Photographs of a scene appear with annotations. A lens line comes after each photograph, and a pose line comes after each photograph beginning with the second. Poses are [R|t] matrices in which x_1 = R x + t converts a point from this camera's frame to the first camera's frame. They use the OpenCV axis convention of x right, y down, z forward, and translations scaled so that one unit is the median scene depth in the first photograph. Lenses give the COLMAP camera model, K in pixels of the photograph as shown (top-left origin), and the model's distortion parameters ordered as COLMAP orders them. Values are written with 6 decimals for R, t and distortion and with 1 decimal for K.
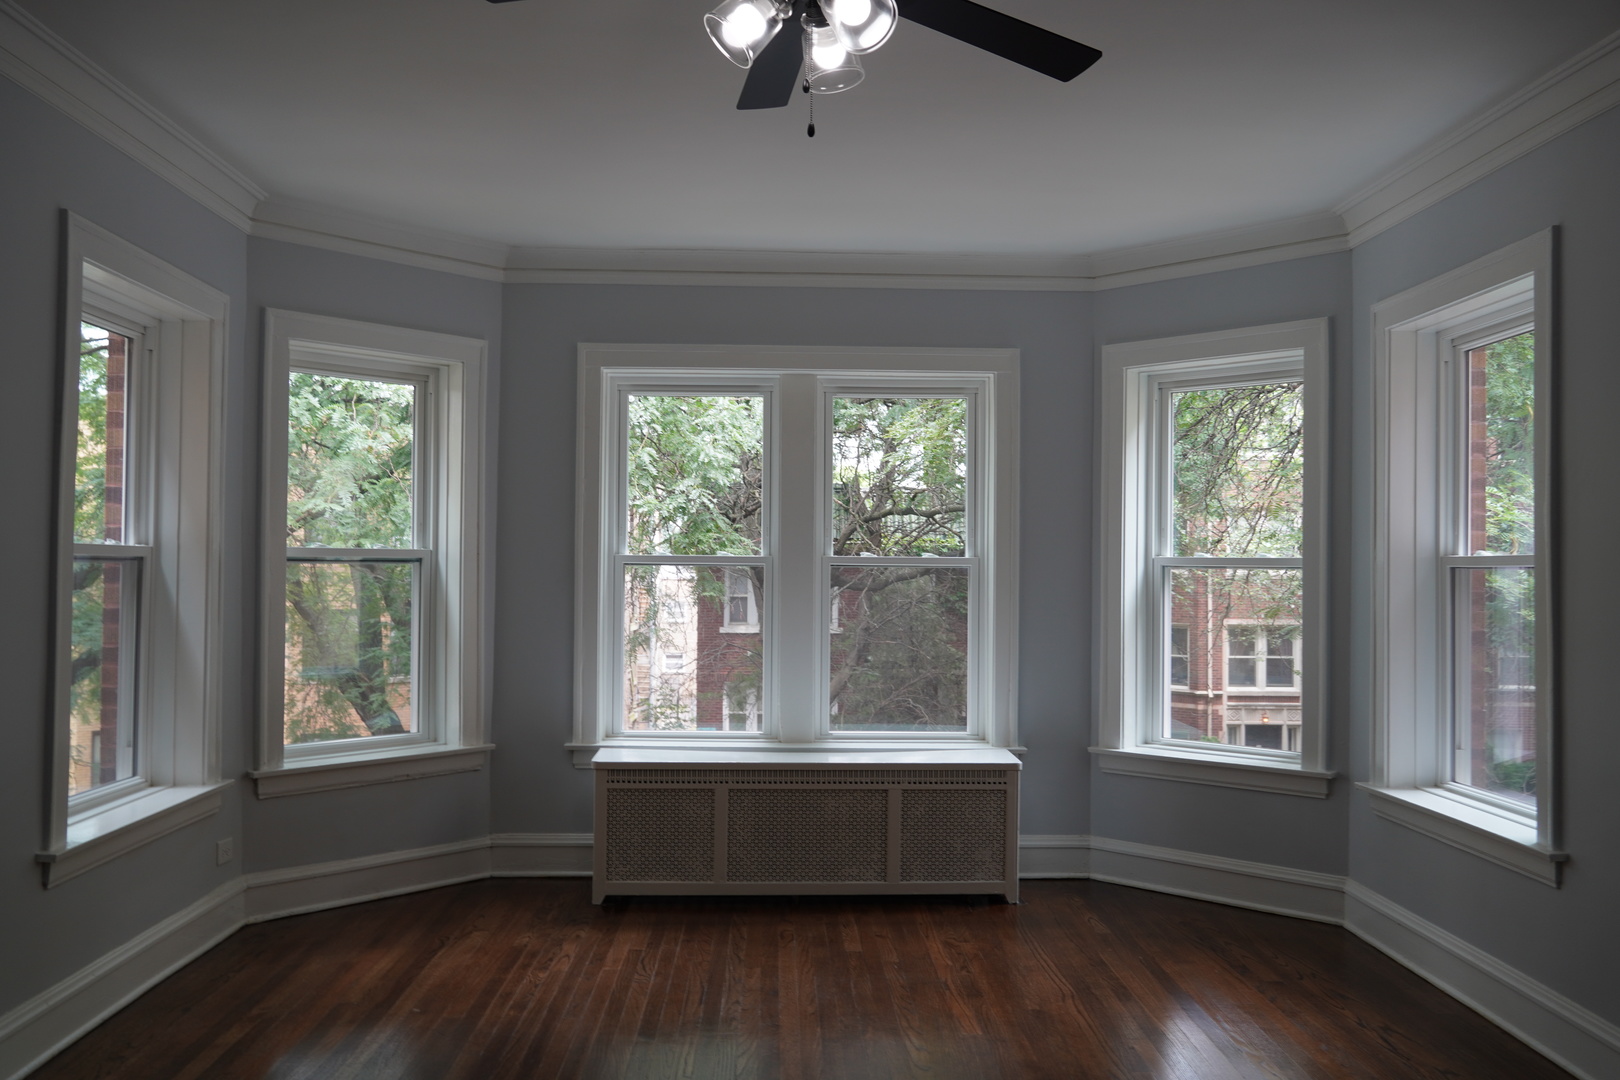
lens RADIAL K [[1373.3, 0, 812.7], [0, 1373.3, 544.0], [0, 0, 1]] dist [-0.010662, 0.022438]
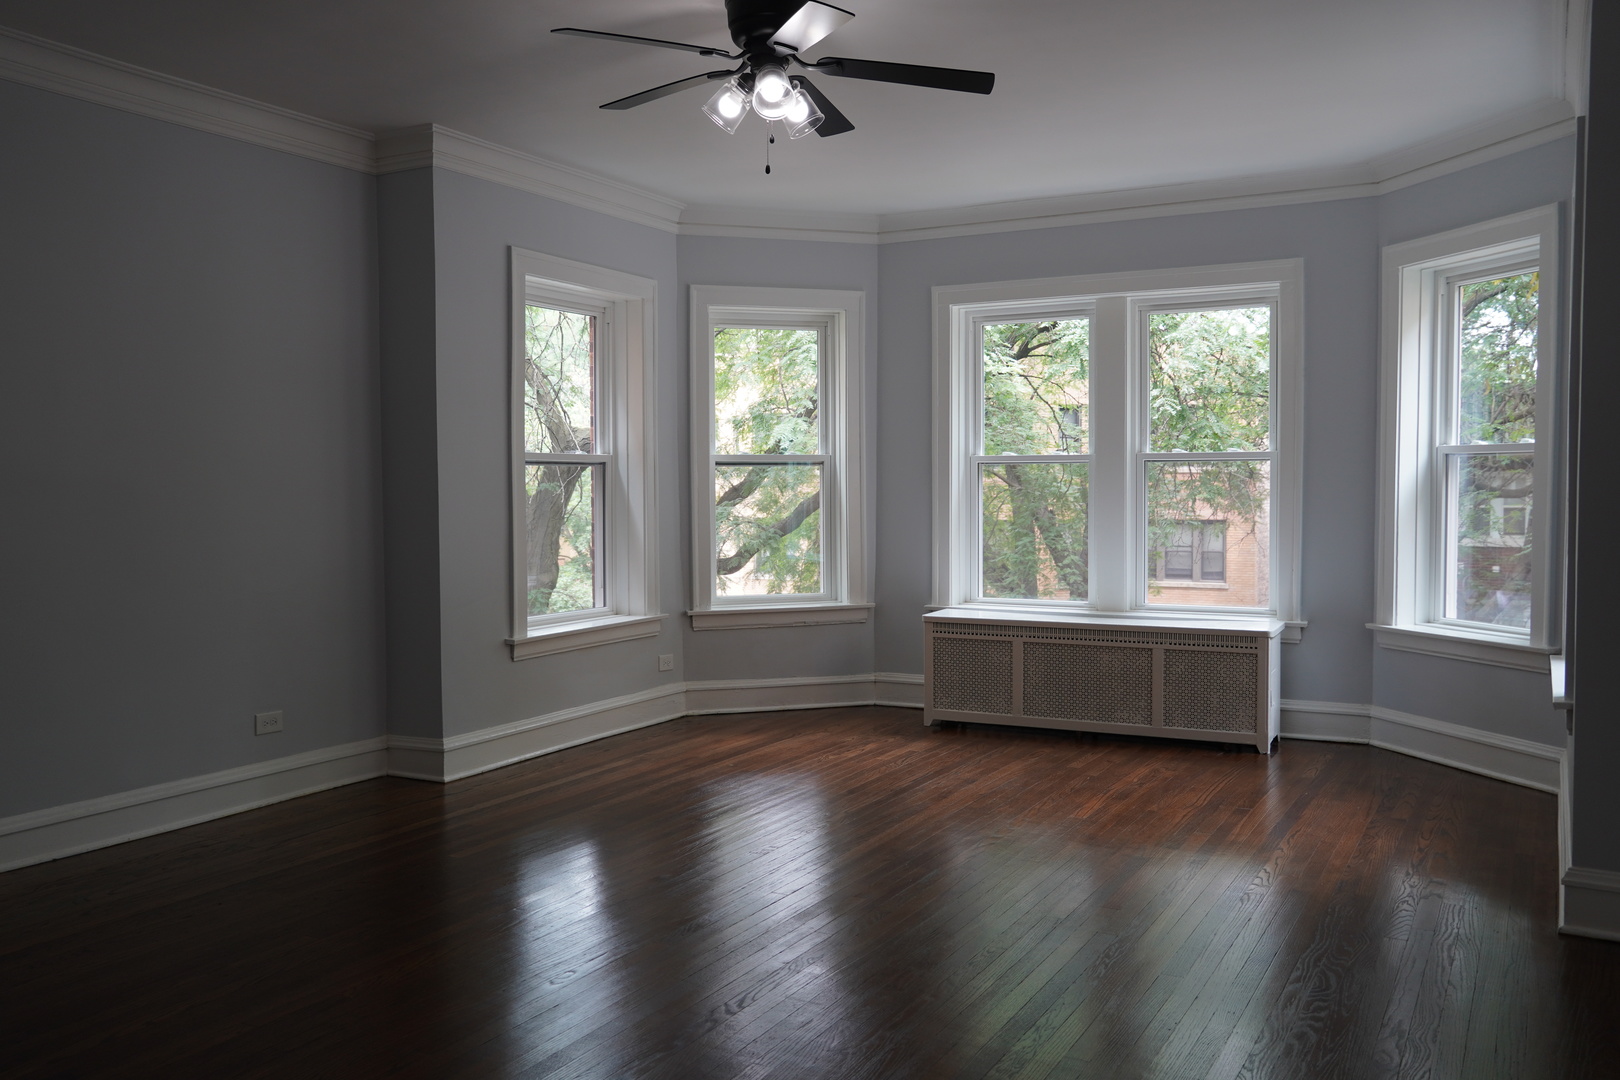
lens RADIAL K [[1373.3, 0, 803.2], [0, 1373.3, 544.3], [0, 0, 1]] dist [-0.010662, 0.022438]
pose [[0.862479, 0.008844, -0.506016, 0.390967], [0.021037, 0.998357, 0.053306, 0.020007], [0.505656, -0.056620, 0.860875, -0.162651]]
